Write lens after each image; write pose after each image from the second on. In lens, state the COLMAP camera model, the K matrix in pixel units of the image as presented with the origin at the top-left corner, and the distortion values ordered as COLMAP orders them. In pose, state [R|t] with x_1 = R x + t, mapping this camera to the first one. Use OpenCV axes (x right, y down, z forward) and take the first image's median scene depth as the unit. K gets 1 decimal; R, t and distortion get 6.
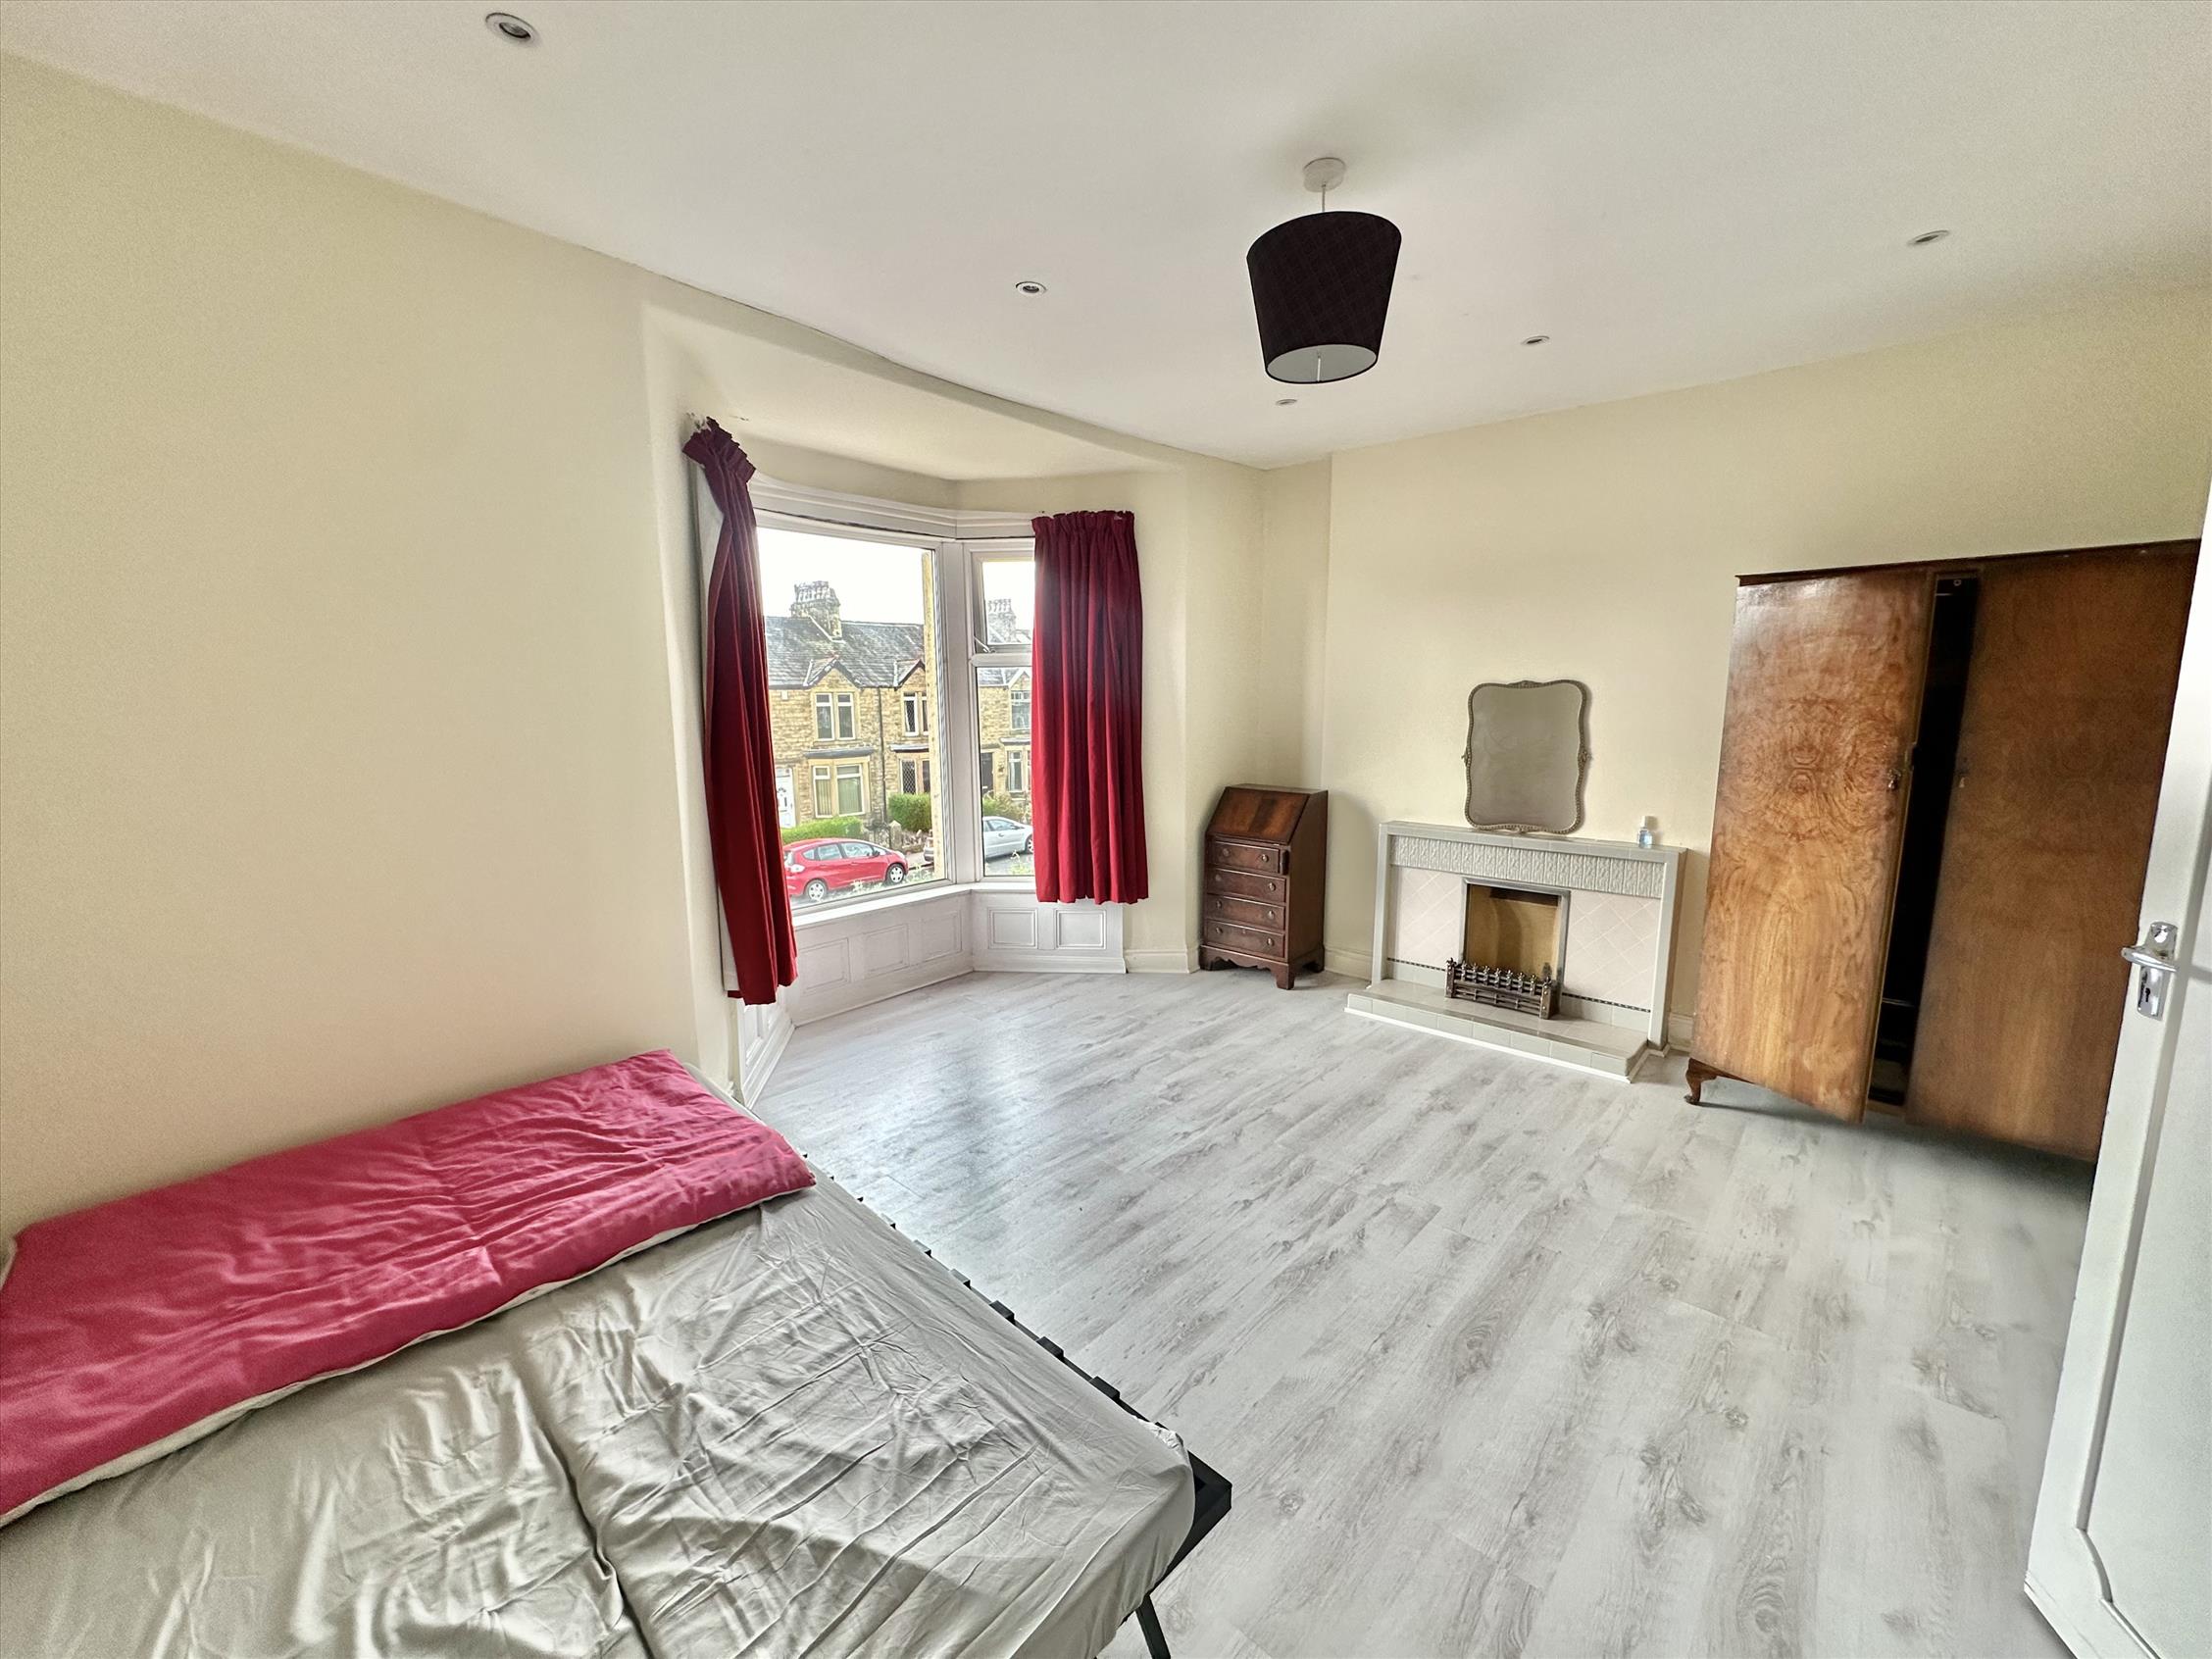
lens RADIAL K [[869.1, 0, 1109.6], [0, 869.1, 826.3], [0, 0, 1]] dist [-0.001121, 0.000108]
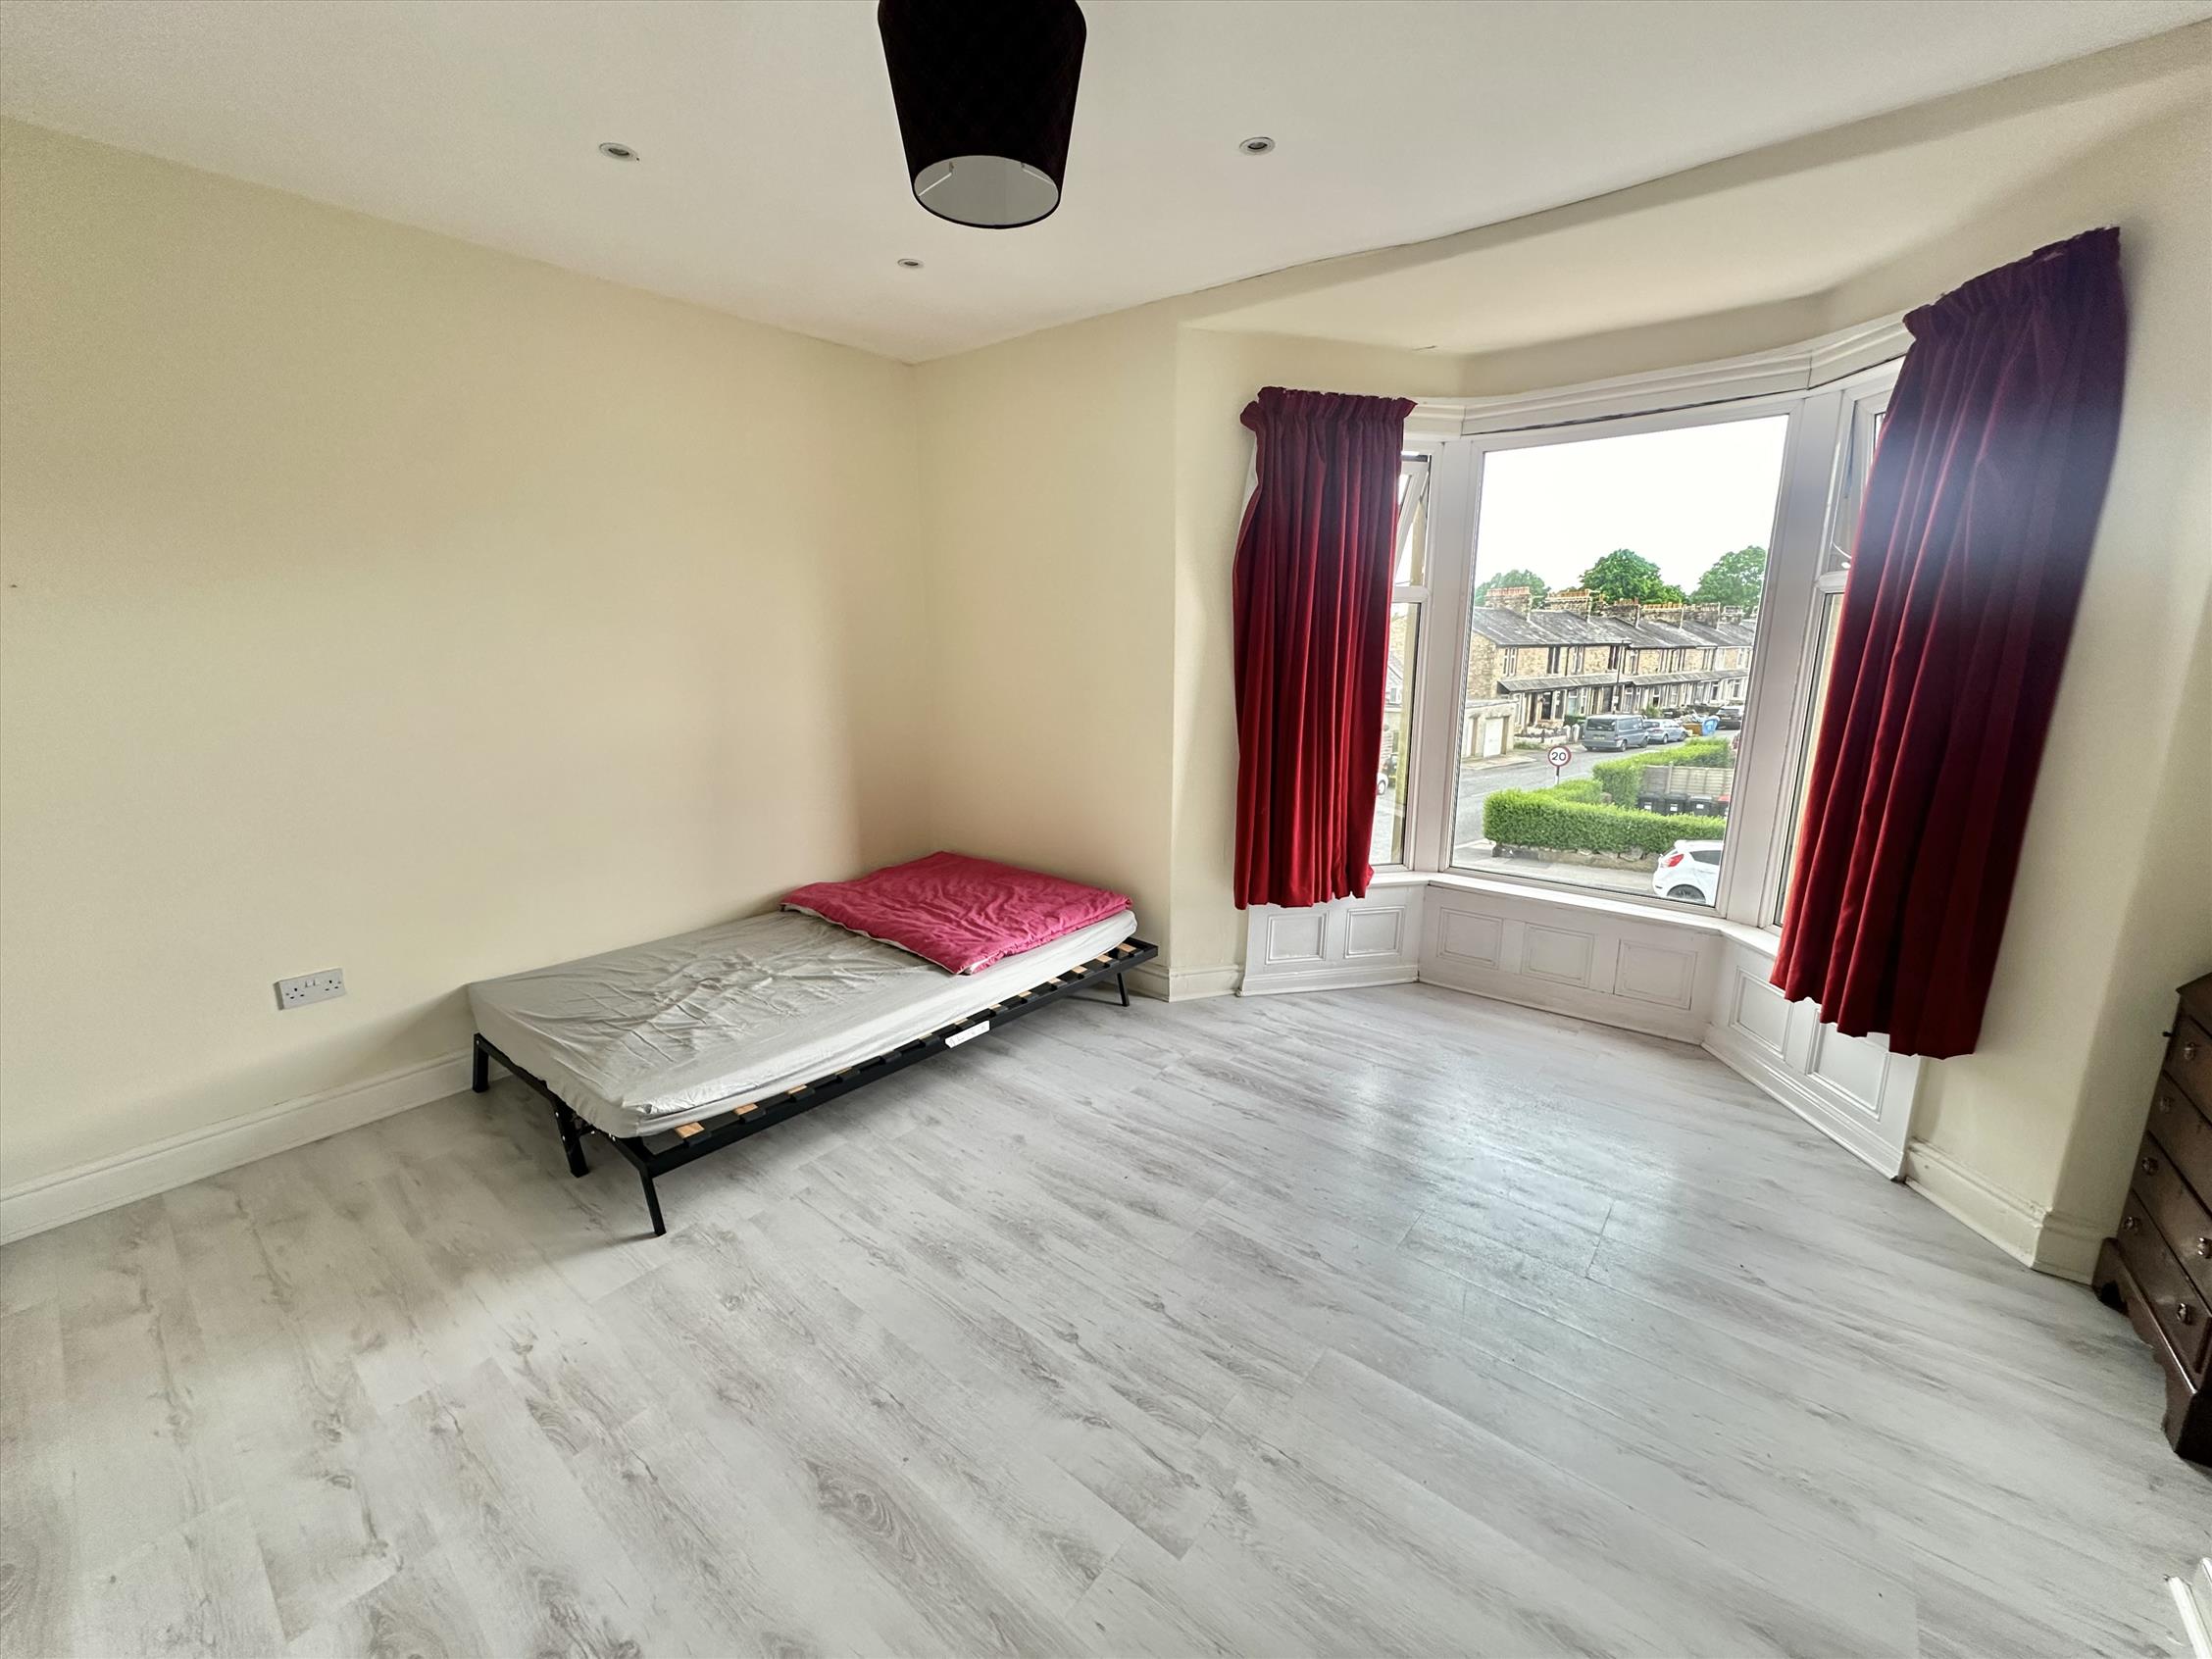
lens RADIAL K [[869.1, 0, 1103.2], [0, 869.1, 826.3], [0, 0, 1]] dist [-0.001121, 0.000108]
pose [[0.073001, 0.223570, -0.971950, 0.870638], [-0.152334, 0.965615, 0.210671, -0.146851], [0.985629, 0.132682, 0.104548, 0.871411]]
